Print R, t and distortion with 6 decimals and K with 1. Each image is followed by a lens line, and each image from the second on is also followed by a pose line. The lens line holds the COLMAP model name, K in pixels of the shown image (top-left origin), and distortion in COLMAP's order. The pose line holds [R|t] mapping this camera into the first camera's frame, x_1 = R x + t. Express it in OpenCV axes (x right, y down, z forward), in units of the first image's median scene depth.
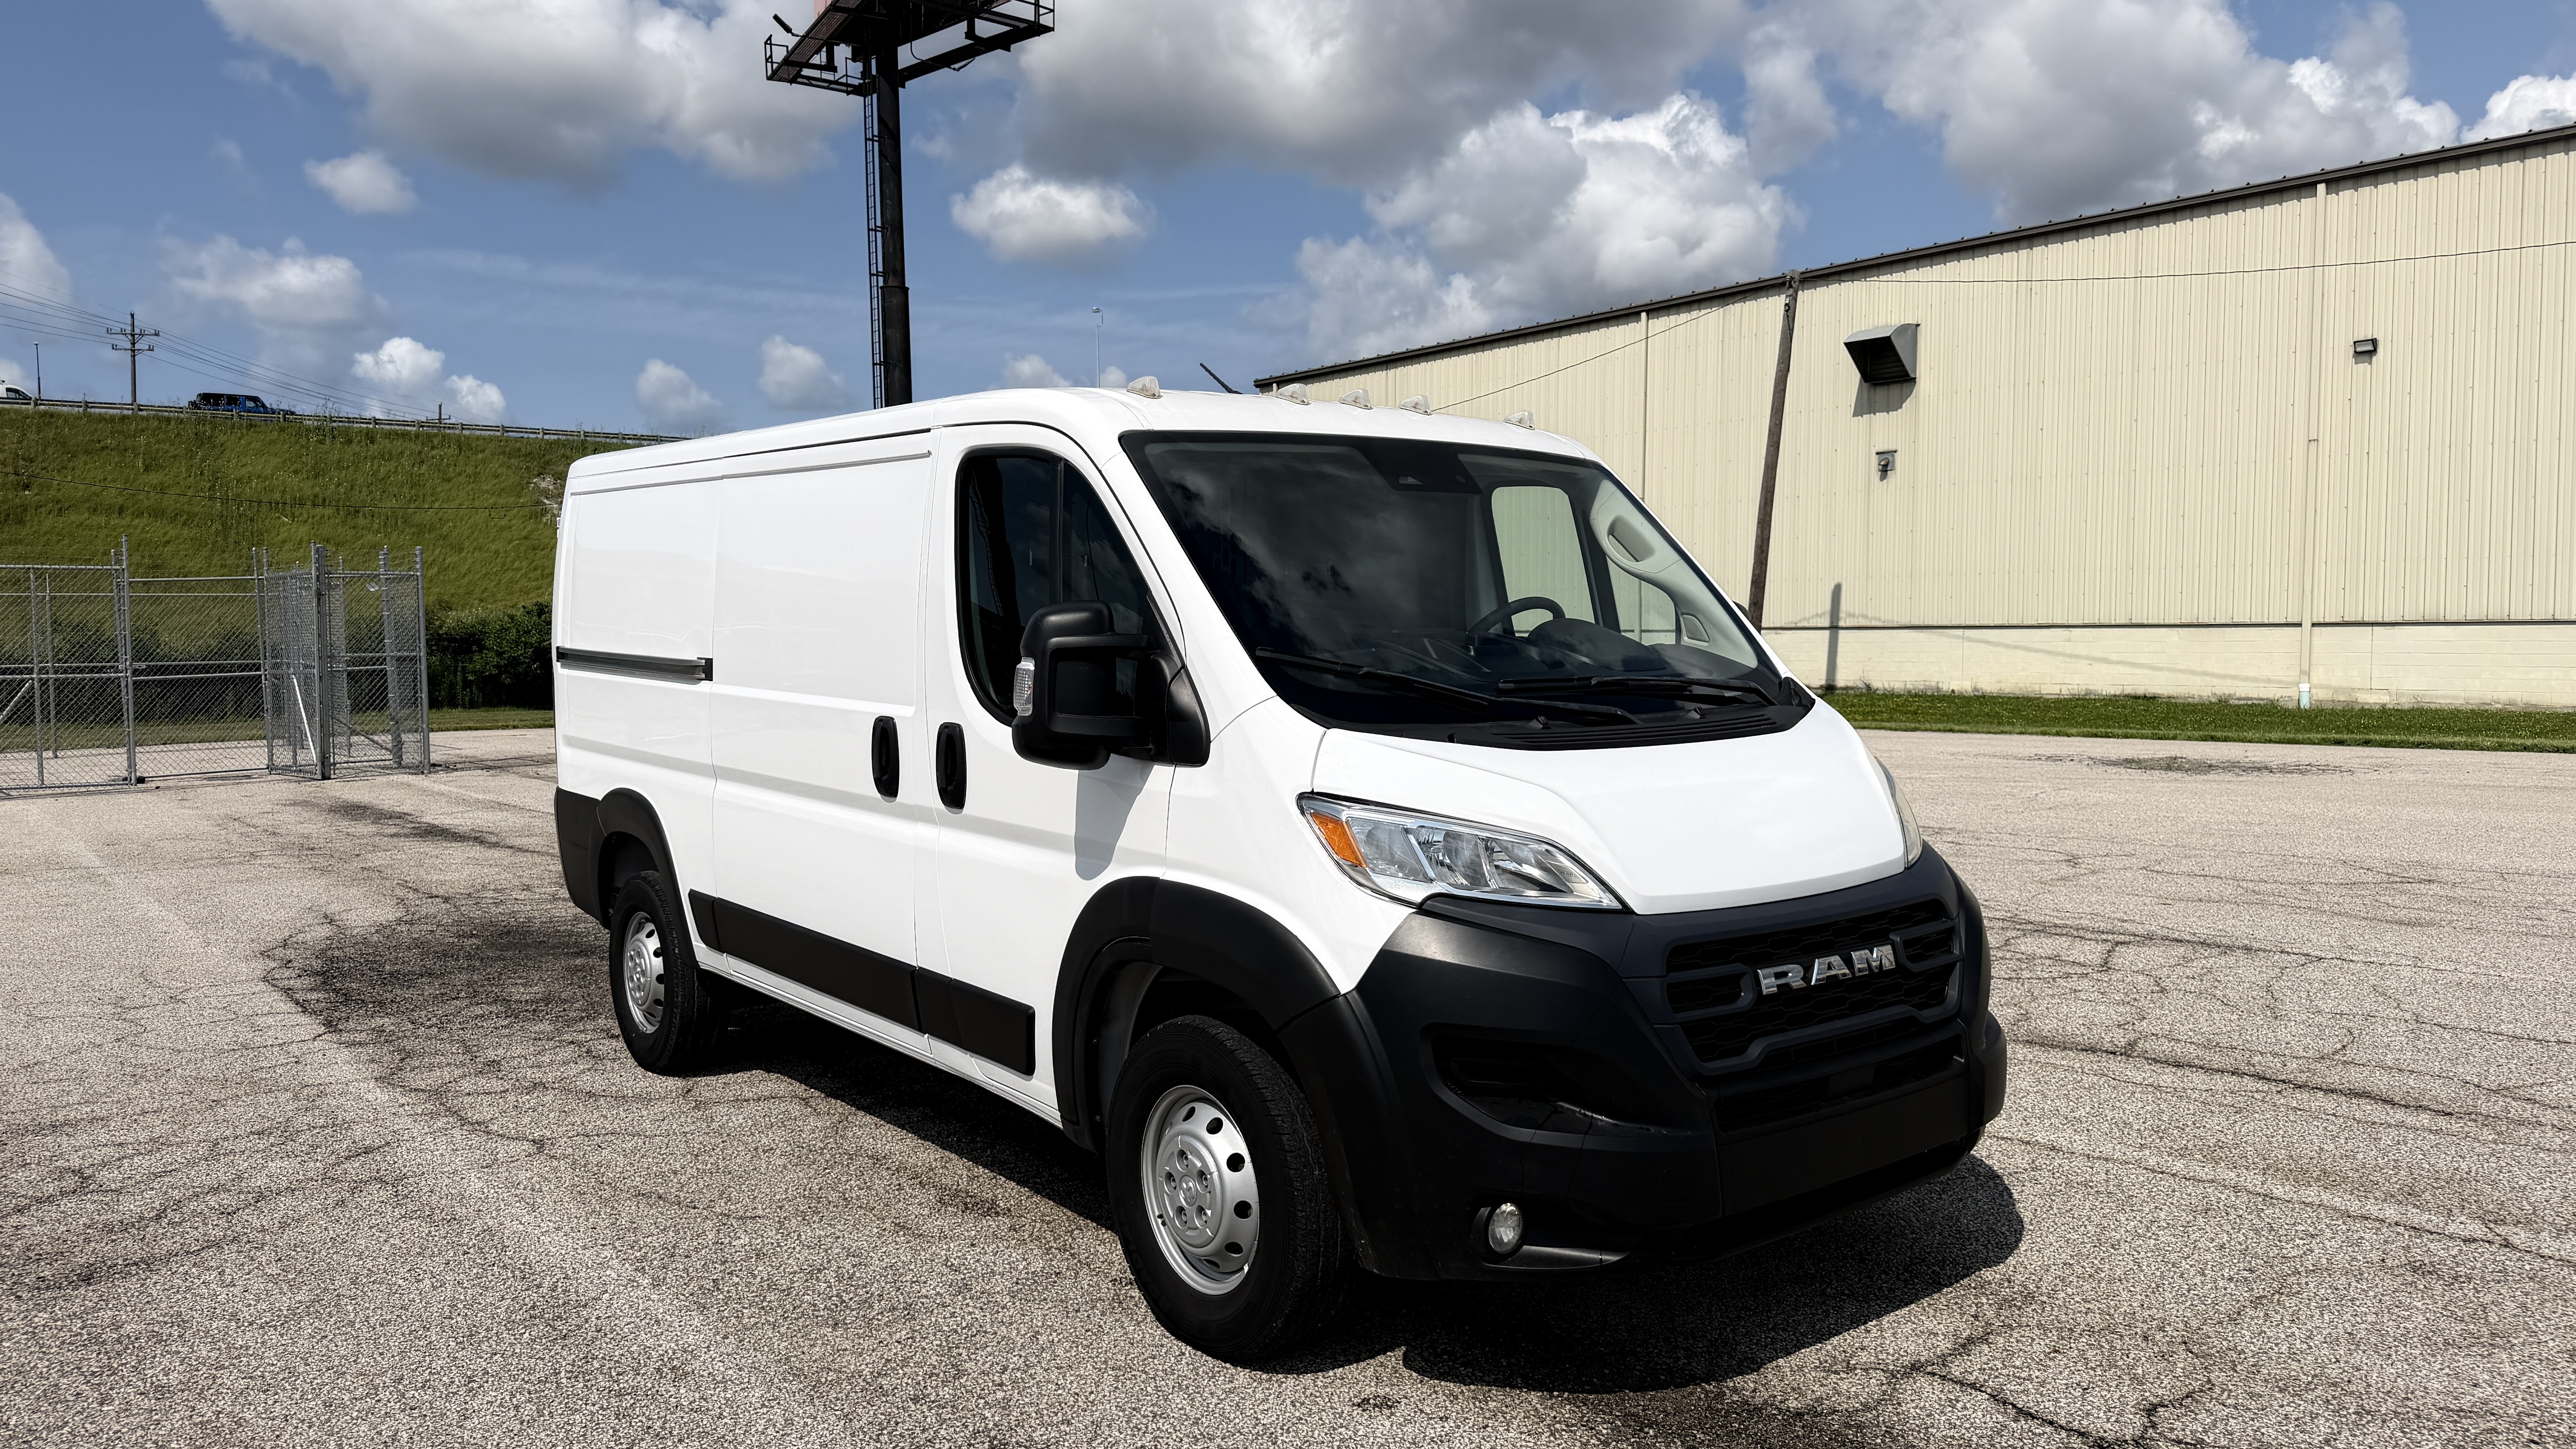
lens RADIAL K [[1805.7, 0, 1291.8], [0, 1805.7, 718.6], [0, 0, 1]] dist [0.056554, -0.074040]
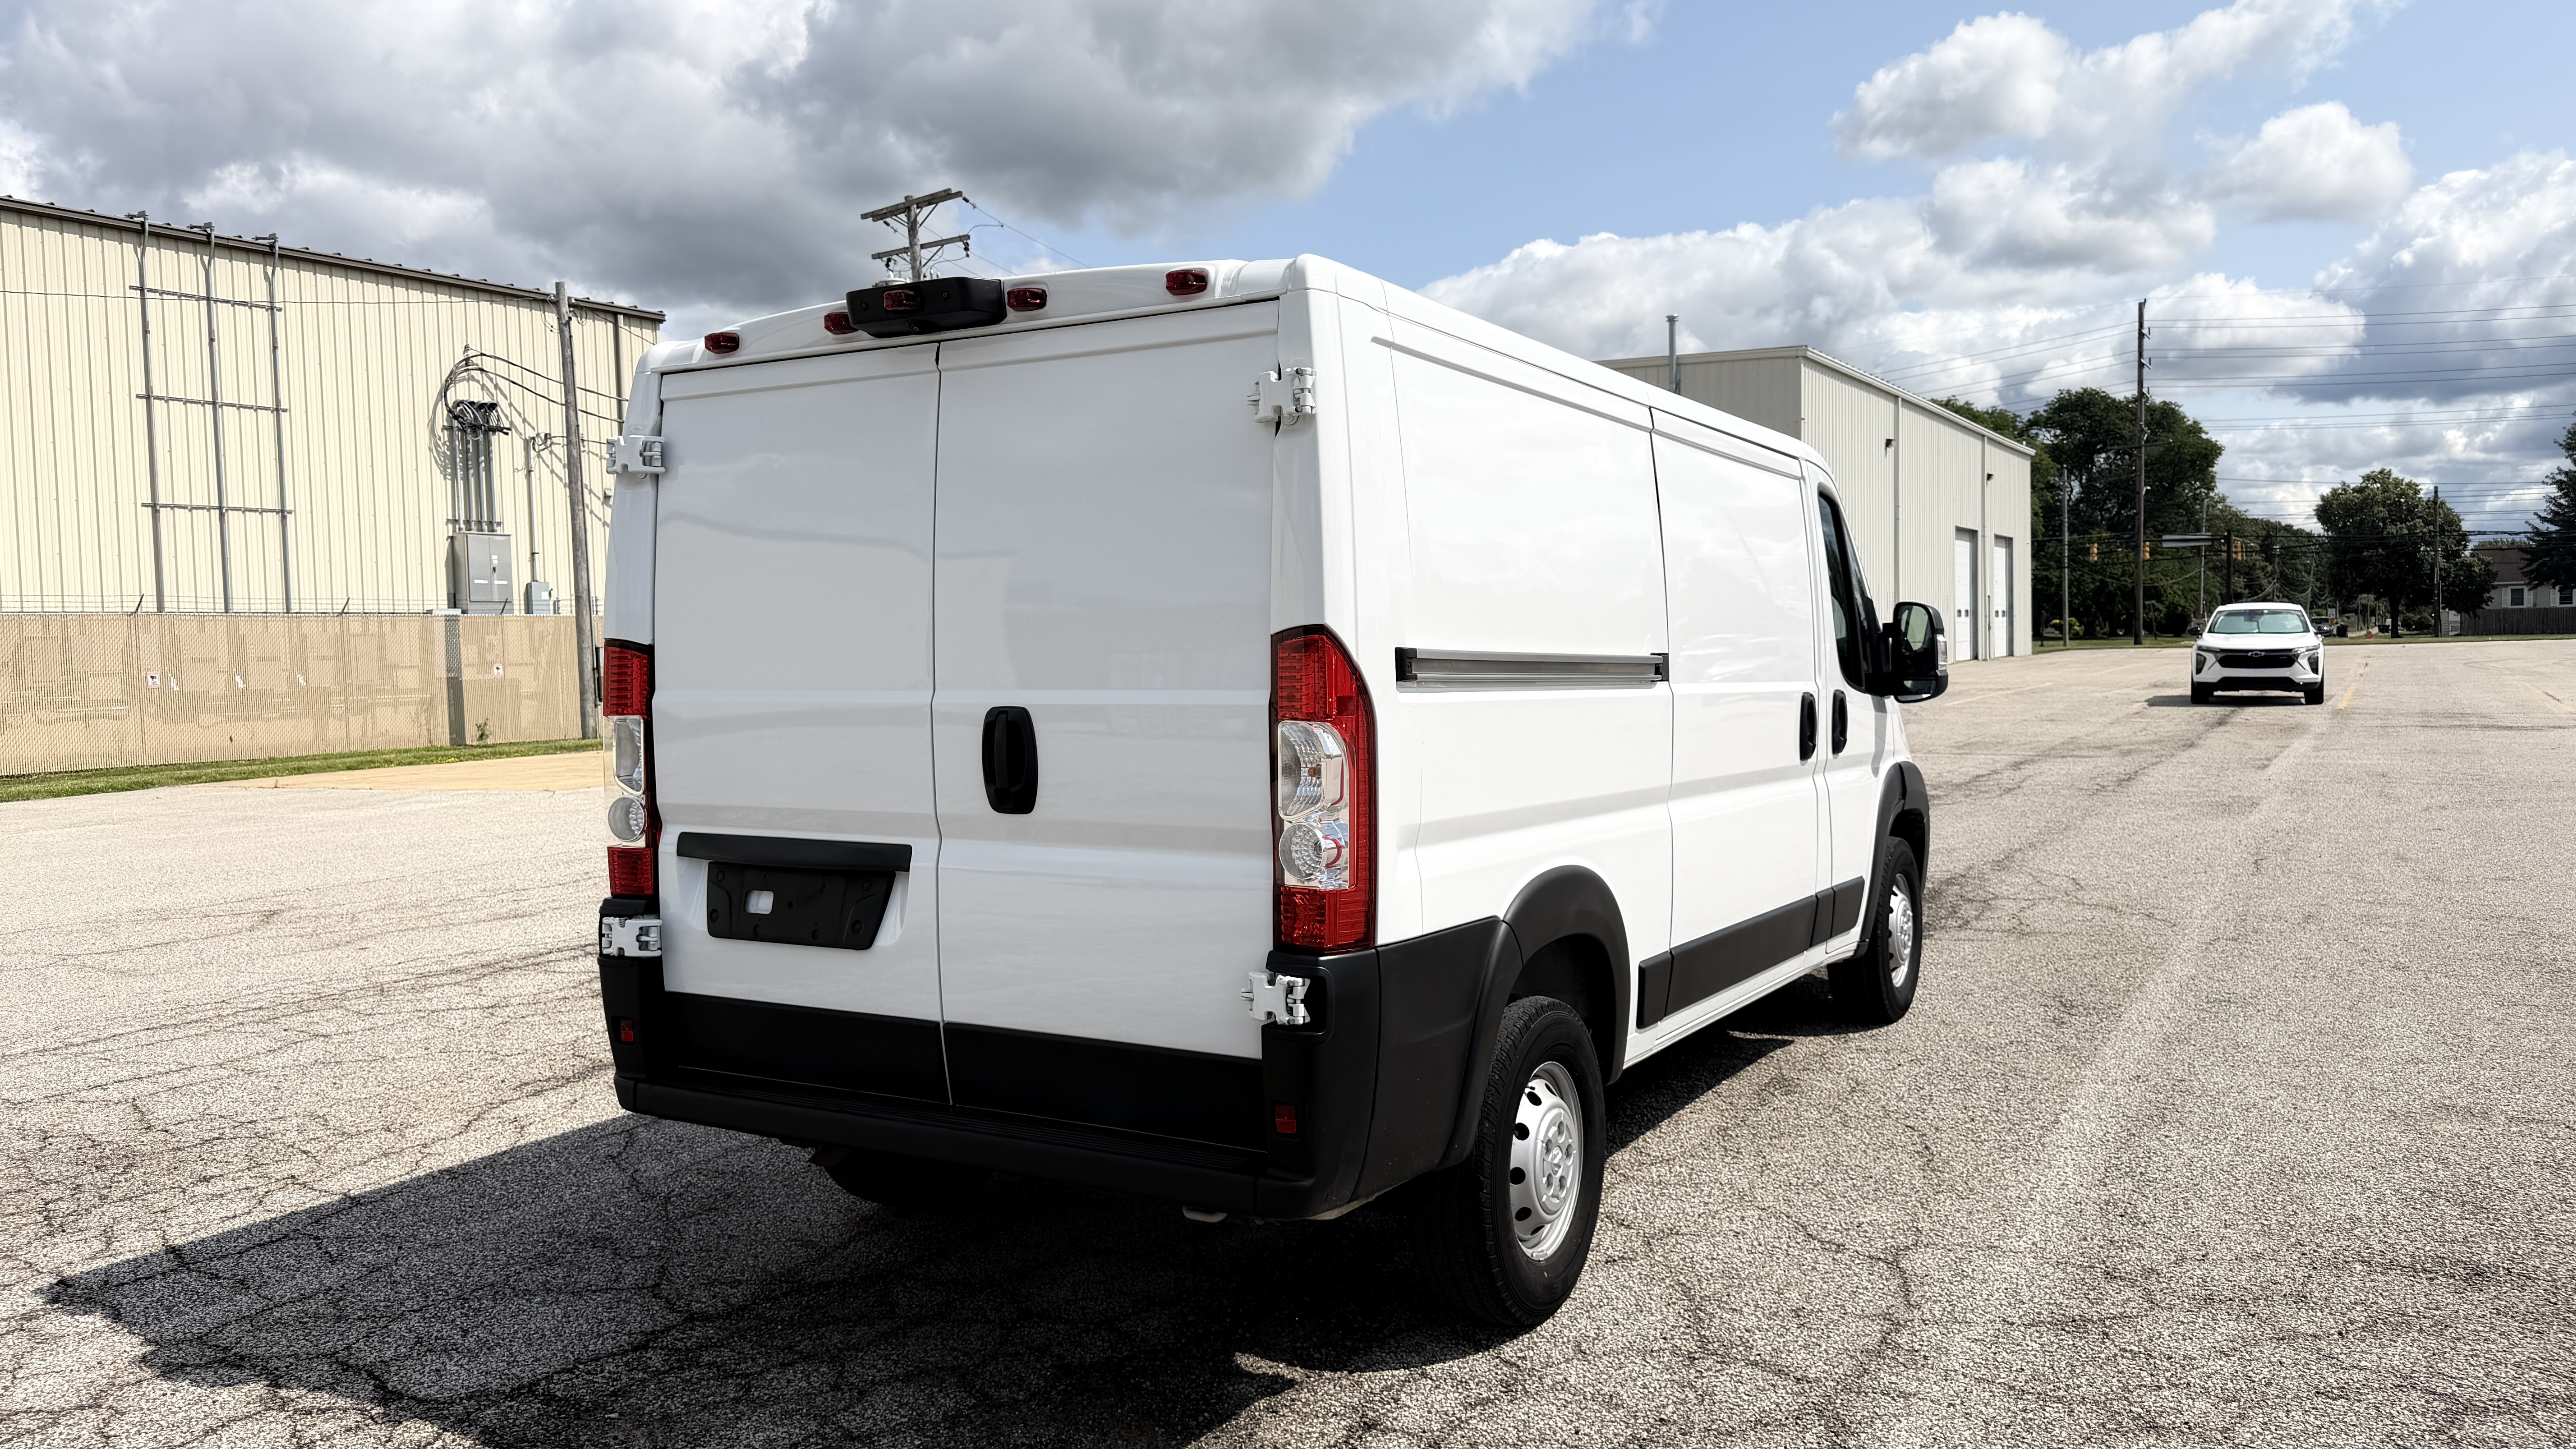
lens RADIAL K [[1805.7, 0, 1288.8], [0, 1805.7, 725.4], [0, 0, 1]] dist [0.056554, -0.074040]
pose [[-0.348241, -0.024614, 0.937082, -0.191758], [0.073664, 0.995845, 0.053533, -0.010678], [-0.934506, 0.087672, -0.344981, 0.271644]]
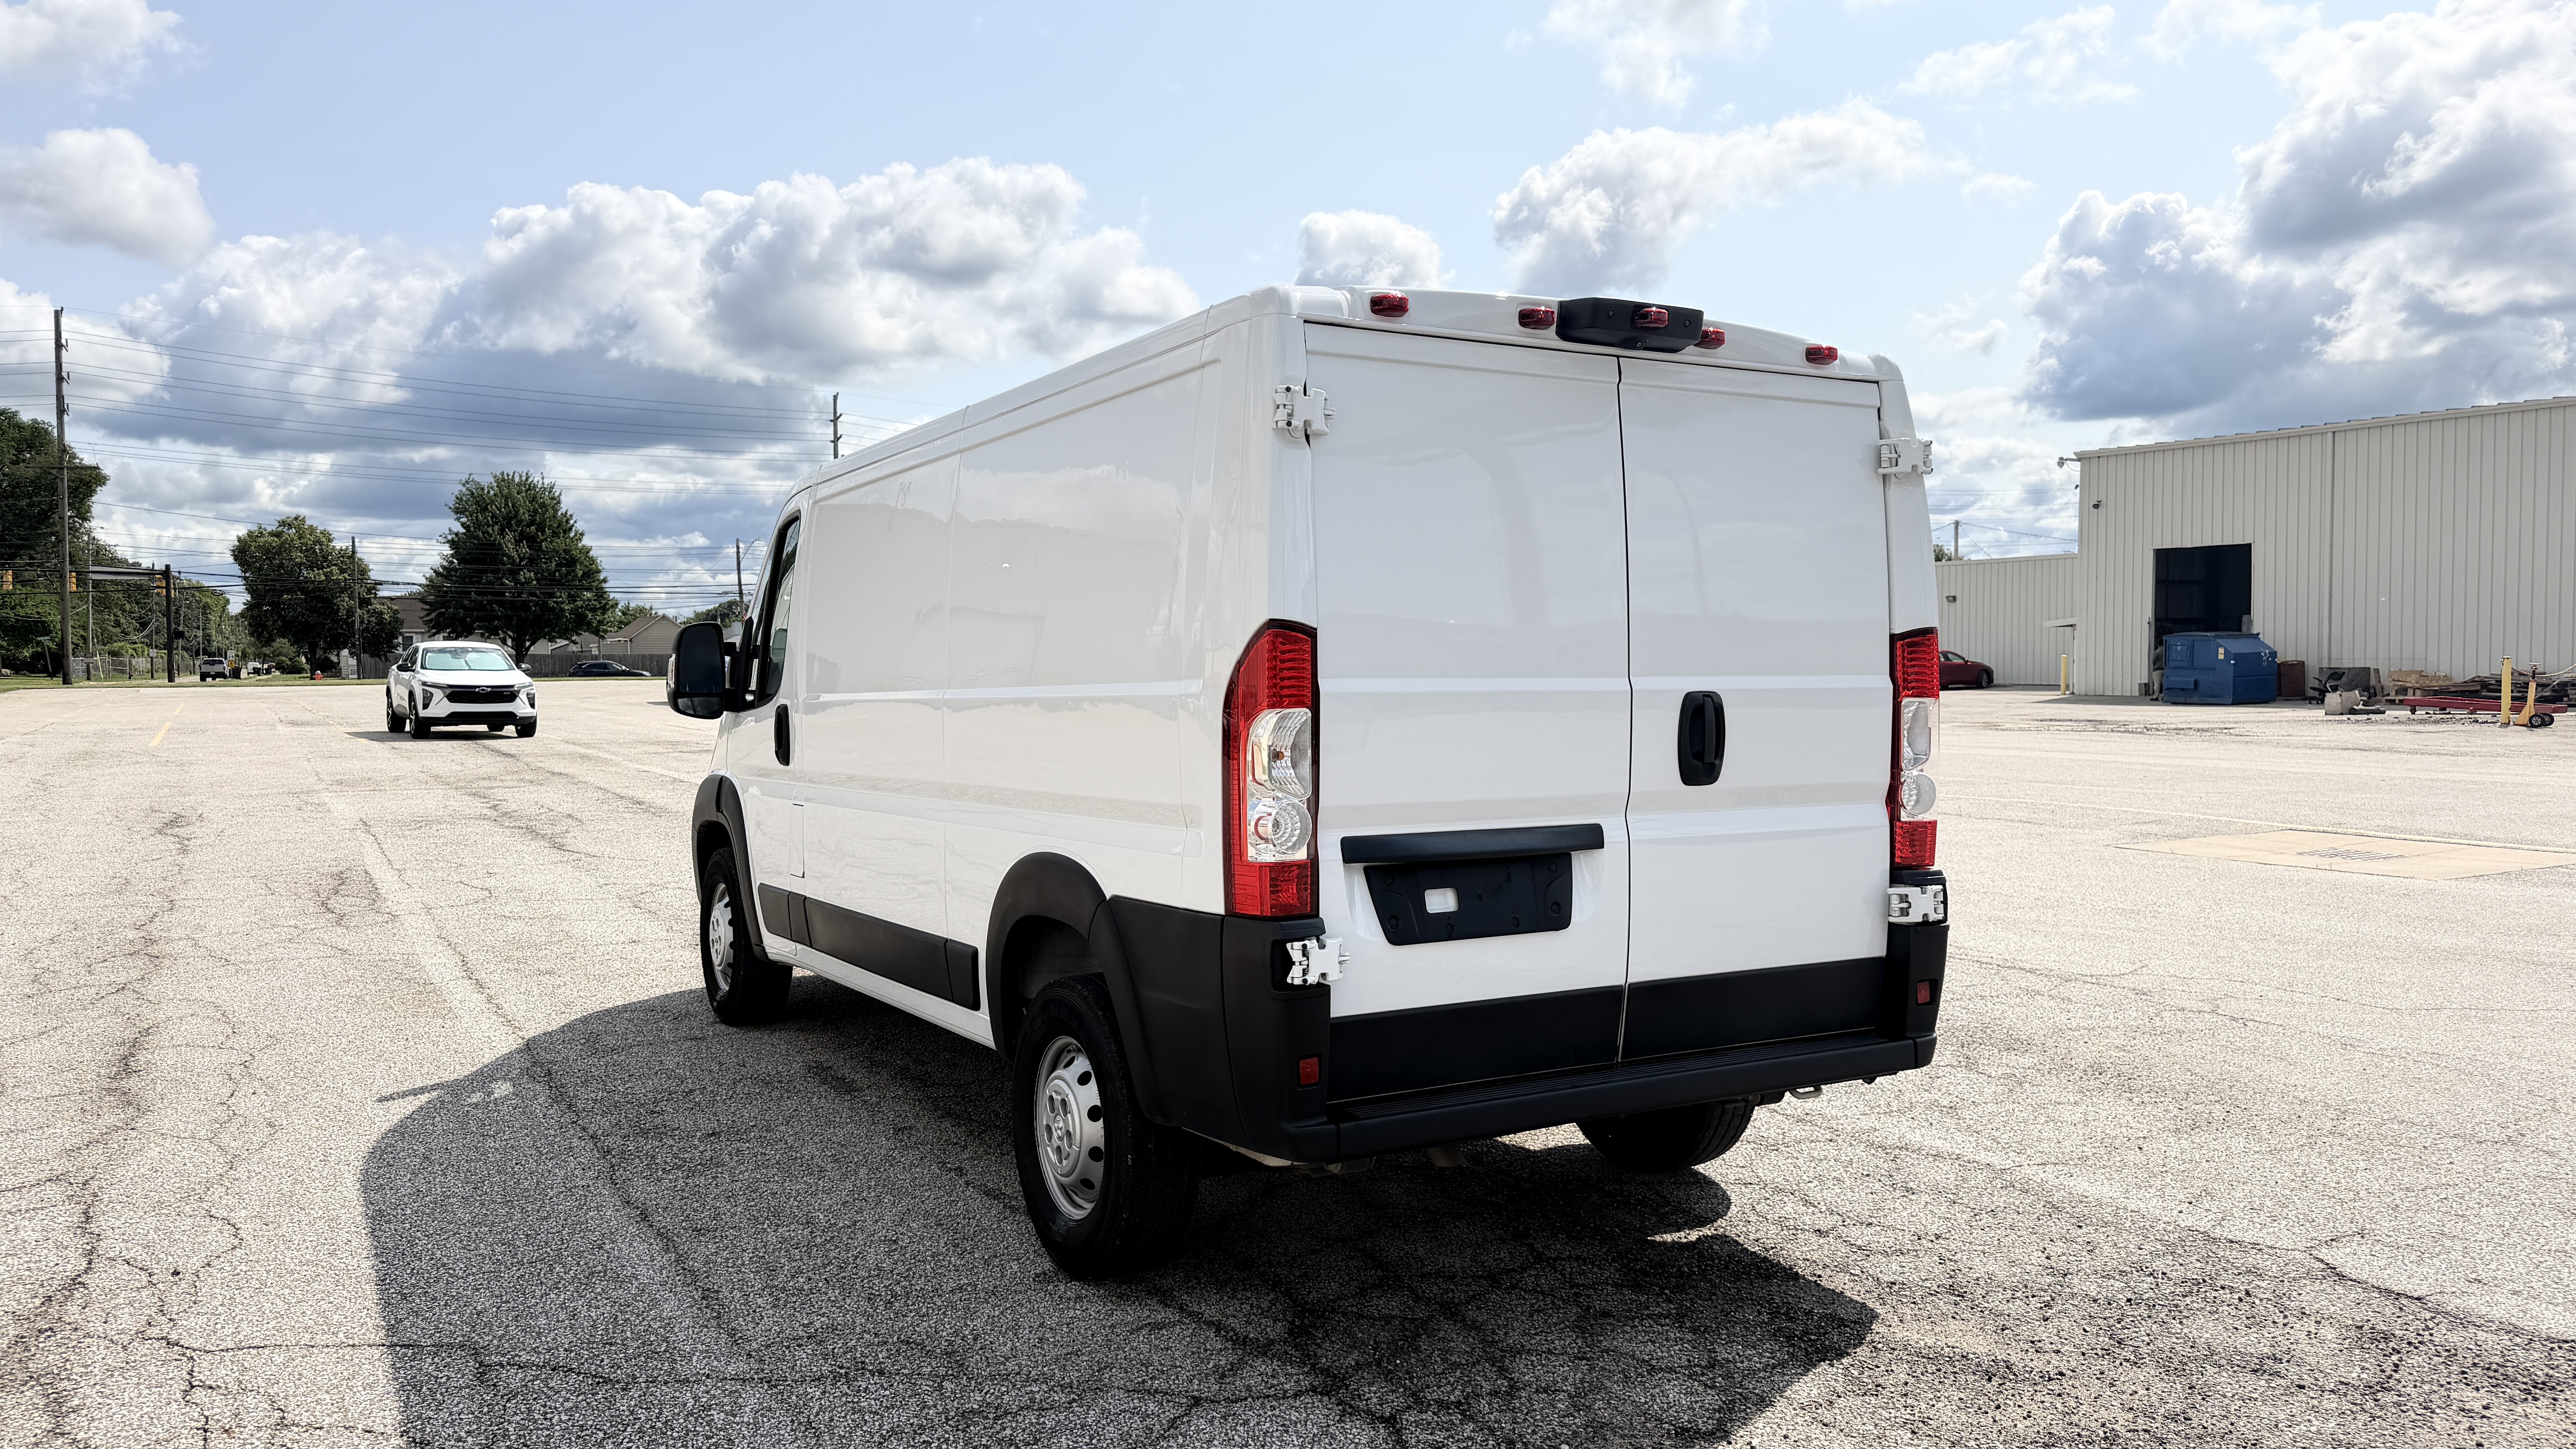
lens RADIAL K [[1805.7, 0, 1292.9], [0, 1805.7, 724.1], [0, 0, 1]] dist [0.056554, -0.074040]
pose [[-0.990191, 0.008290, 0.139474, -0.063516], [0.020341, 0.996156, 0.085208, -0.016569], [-0.138231, 0.087209, -0.986553, 0.385555]]
